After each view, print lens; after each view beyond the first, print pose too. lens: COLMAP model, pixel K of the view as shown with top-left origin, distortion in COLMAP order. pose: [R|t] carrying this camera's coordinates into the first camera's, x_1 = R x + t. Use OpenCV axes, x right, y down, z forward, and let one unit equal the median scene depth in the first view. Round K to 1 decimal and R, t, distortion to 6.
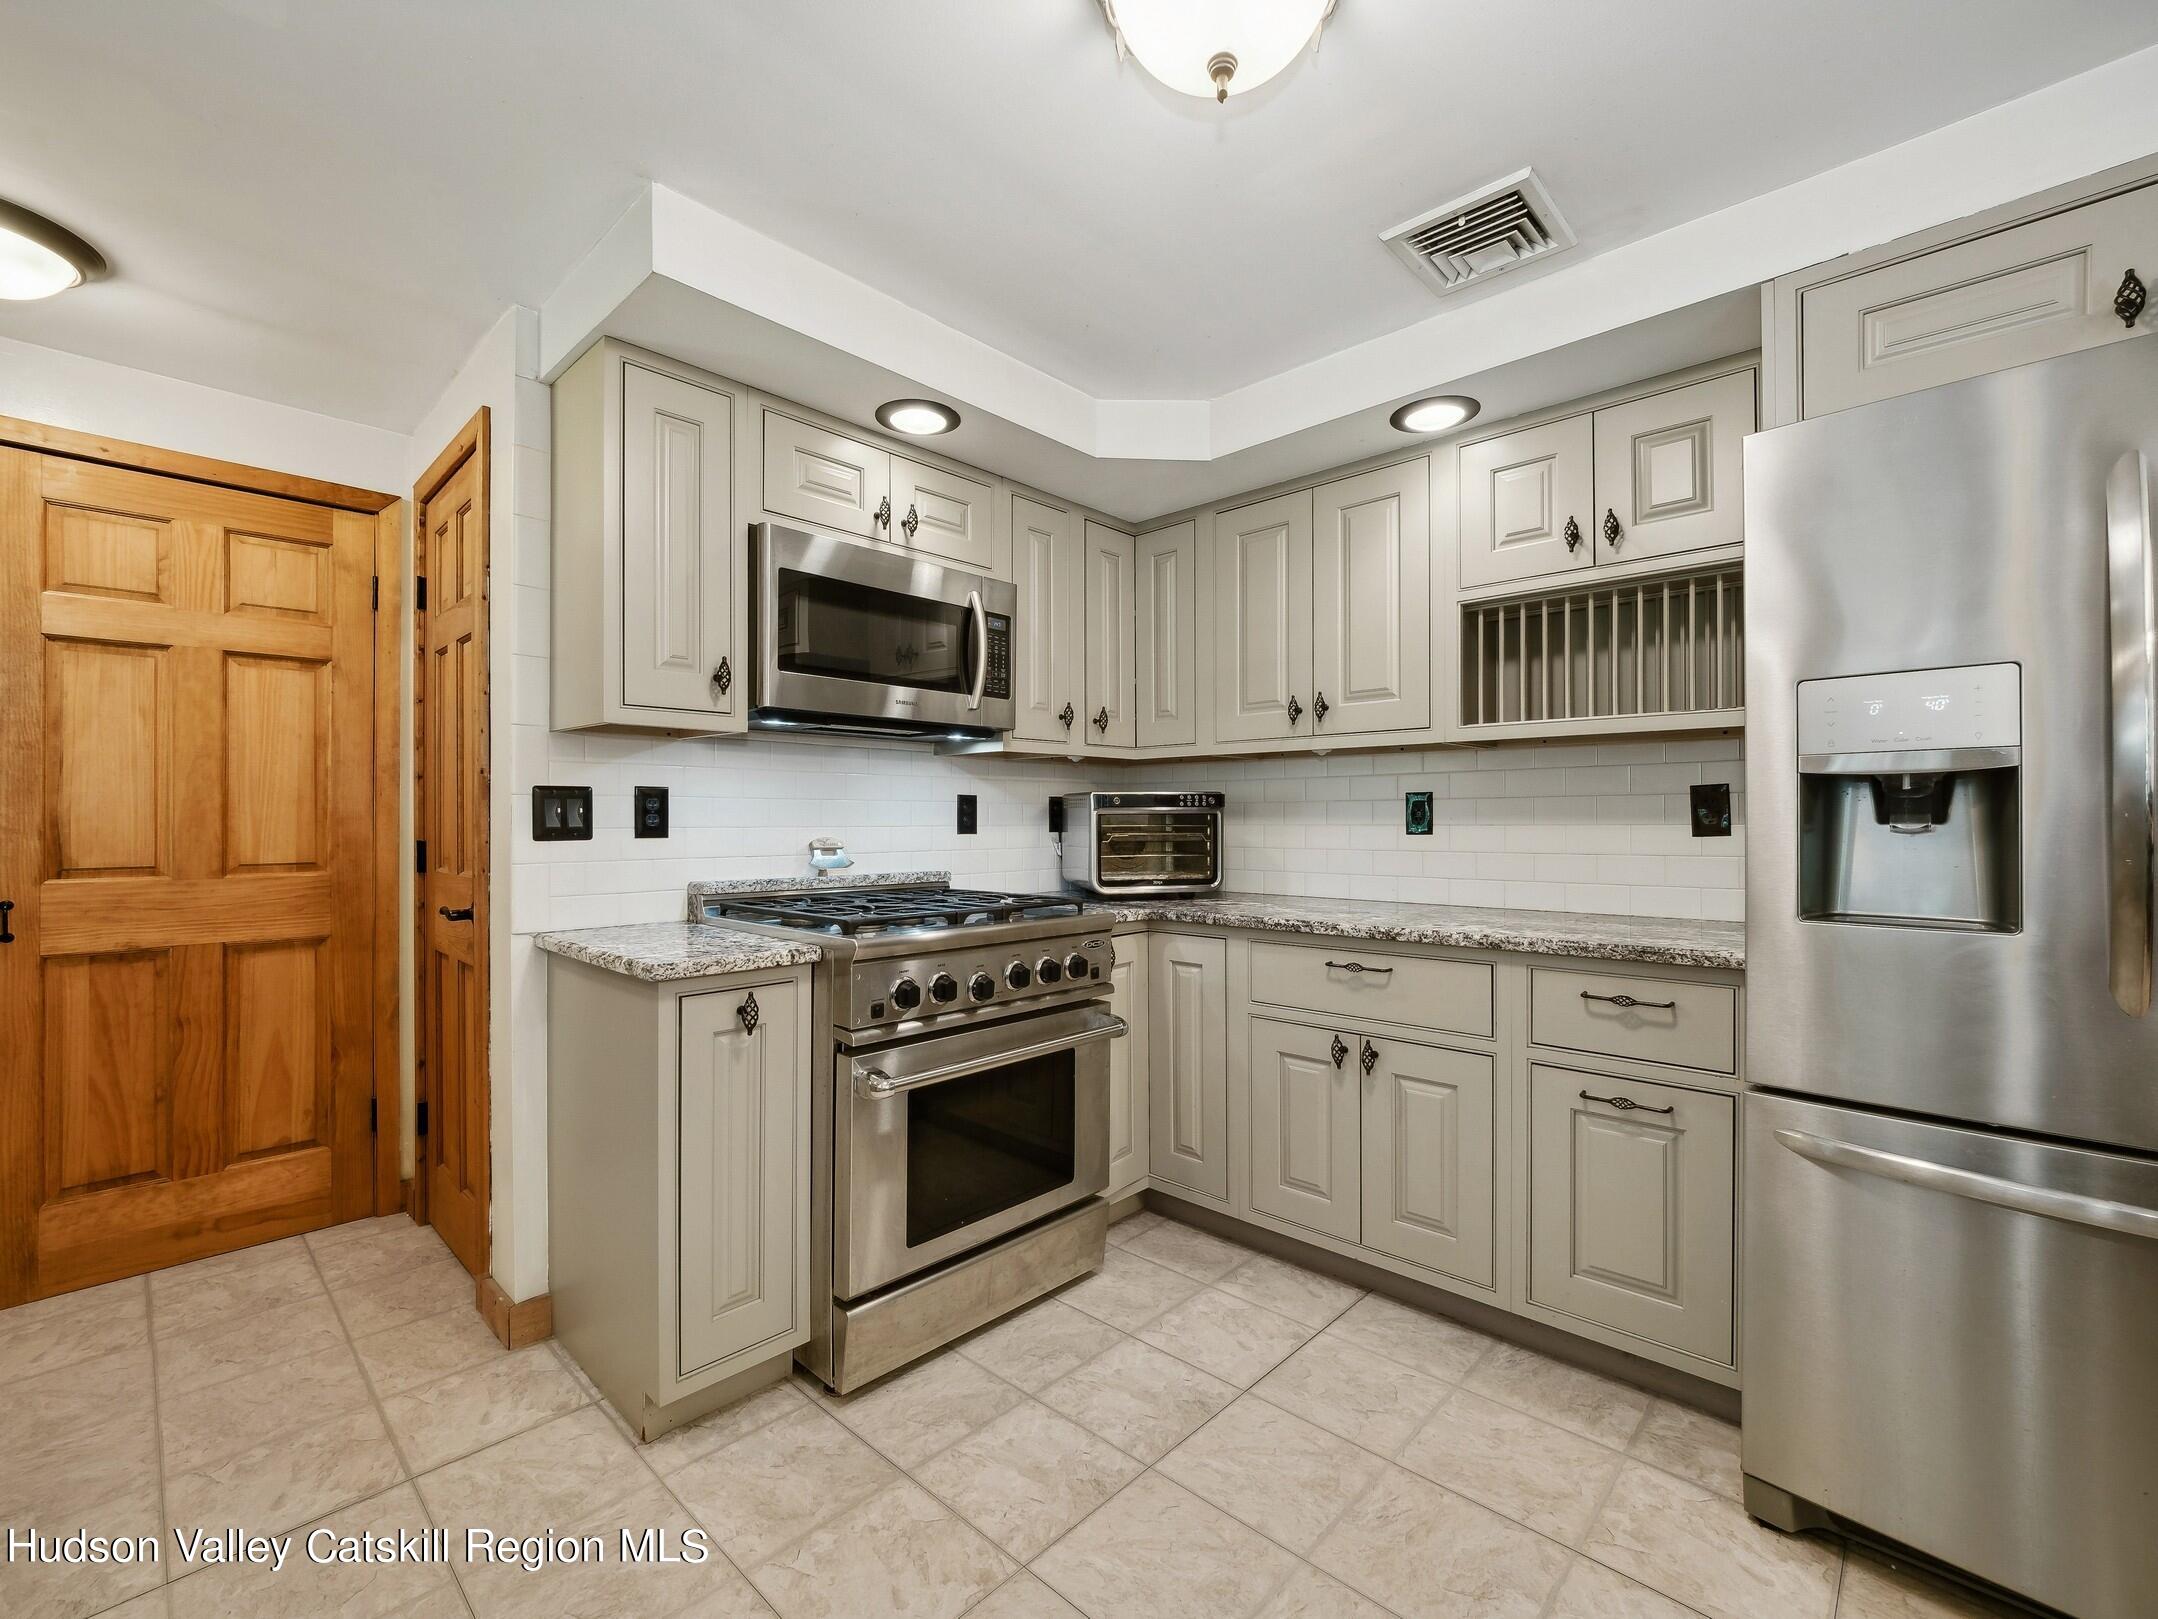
lens RADIAL K [[941.4, 0, 1070.4], [0, 941.4, 812.4], [0, 0, 1]] dist [-0.017079, 0.004304]
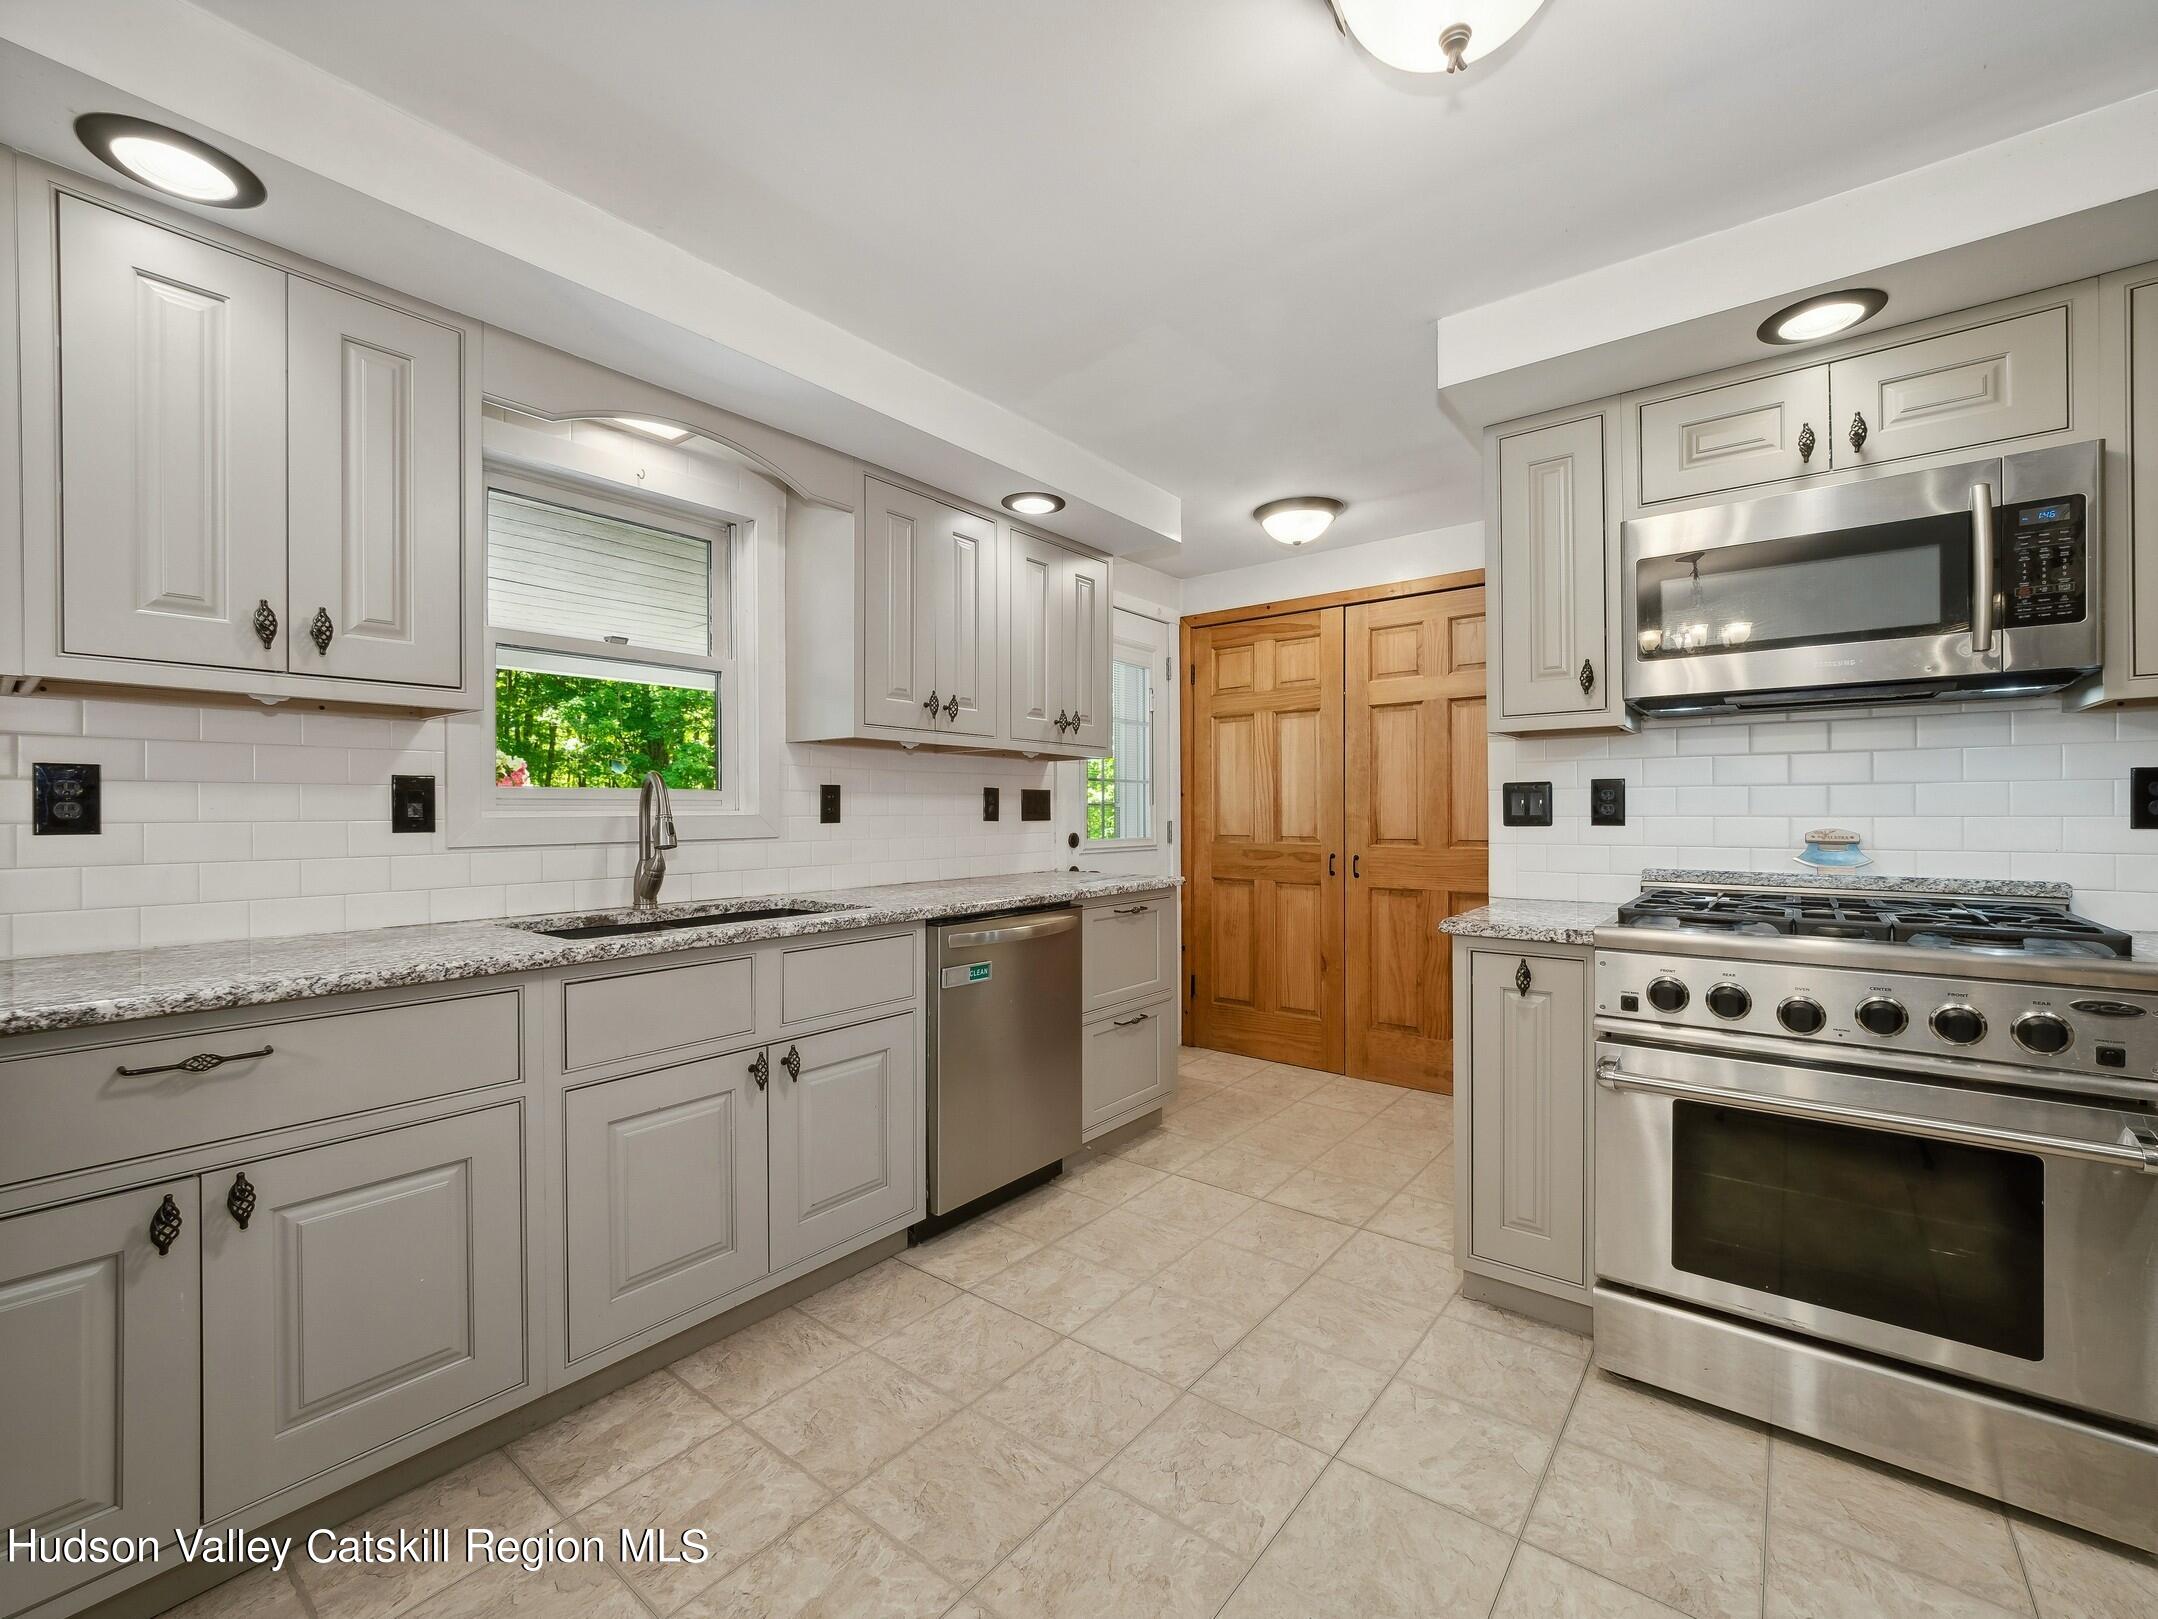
lens RADIAL K [[897.7, 0, 1051.1], [0, 897.7, 813.6], [0, 0, 1]] dist [0.017072, -0.022520]
pose [[0.077455, 0.001344, -0.996995, 0.535031], [0.009392, 0.999954, 0.002078, 0.004492], [0.996952, -0.009525, 0.077439, 0.253667]]
